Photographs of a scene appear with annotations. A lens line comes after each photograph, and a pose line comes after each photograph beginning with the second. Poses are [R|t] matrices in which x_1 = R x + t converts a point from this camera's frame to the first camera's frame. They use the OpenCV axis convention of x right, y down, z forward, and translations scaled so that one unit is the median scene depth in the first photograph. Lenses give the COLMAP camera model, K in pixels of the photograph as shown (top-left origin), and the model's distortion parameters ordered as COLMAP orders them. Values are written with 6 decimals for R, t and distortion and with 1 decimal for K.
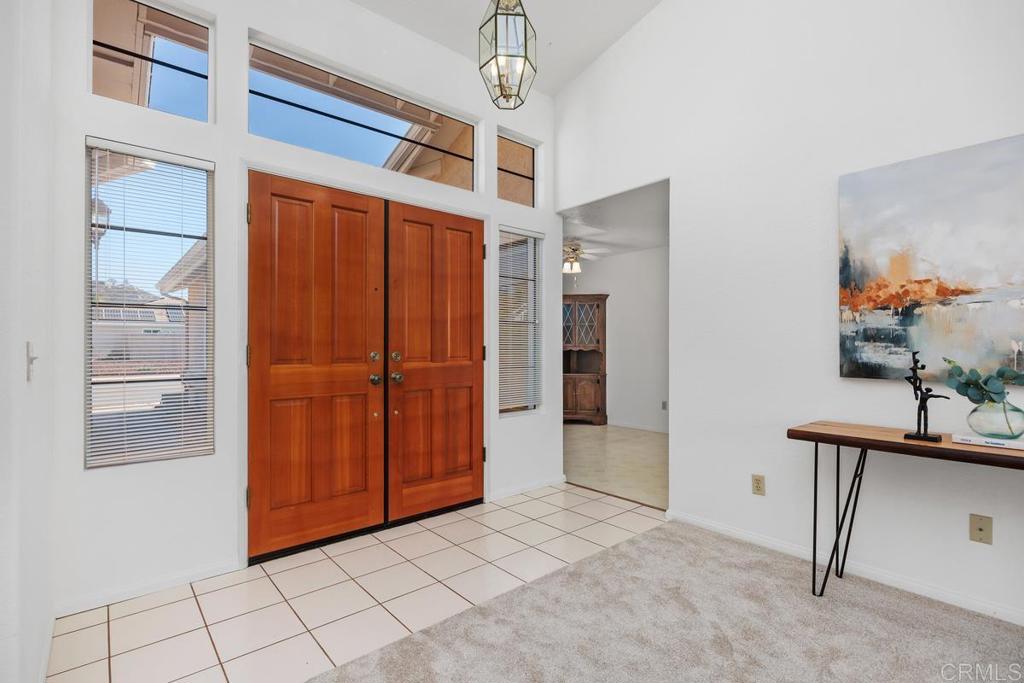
lens RADIAL K [[468.3, 0, 511.8], [0, 468.3, 343.1], [0, 0, 1]] dist [0.000023, -0.000042]
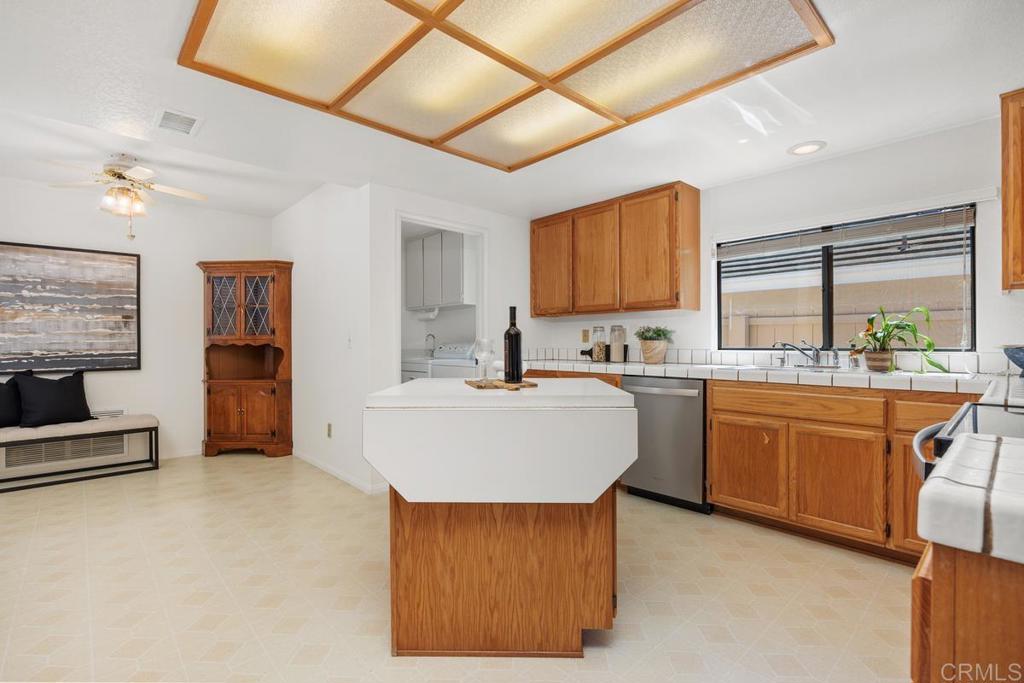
lens RADIAL K [[468.3, 0, 505.2], [0, 468.3, 344.2], [0, 0, 1]] dist [0.000023, -0.000042]
pose [[0.999752, 0.003980, 0.021903, 0.499187], [-0.004121, 0.999971, 0.006390, 0.008856], [-0.021877, -0.006479, 0.999740, 0.324774]]
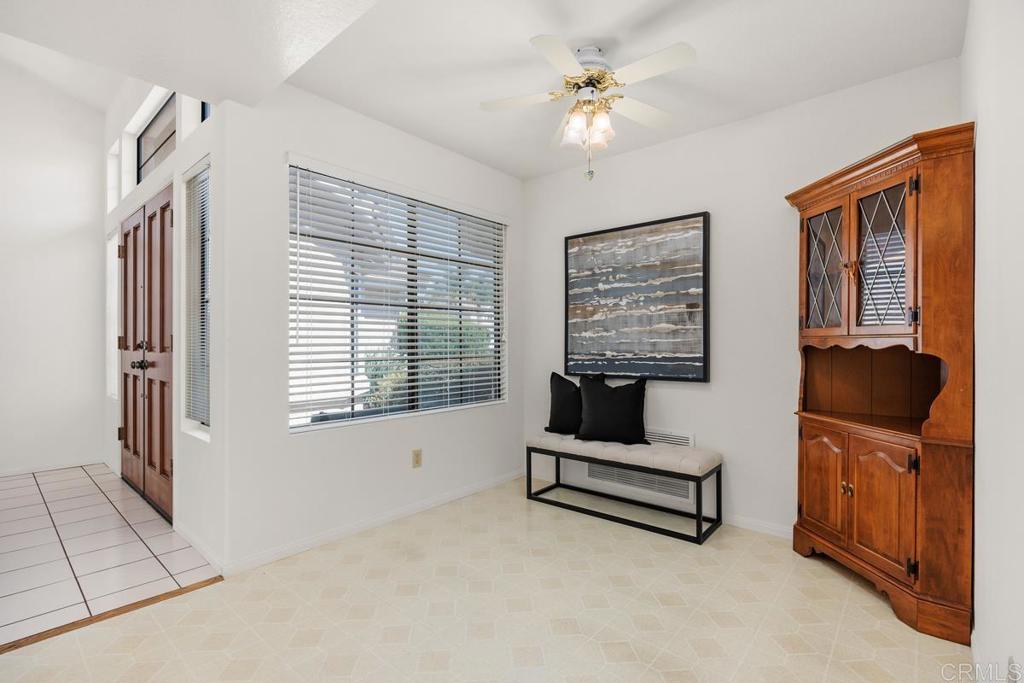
lens RADIAL K [[468.3, 0, 511.0], [0, 468.3, 345.5], [0, 0, 1]] dist [0.000023, -0.000042]
pose [[0.134388, 0.013705, -0.990834, 0.418938], [0.000548, 0.999903, 0.013904, 0.009576], [0.990929, -0.002411, 0.134368, 0.732350]]
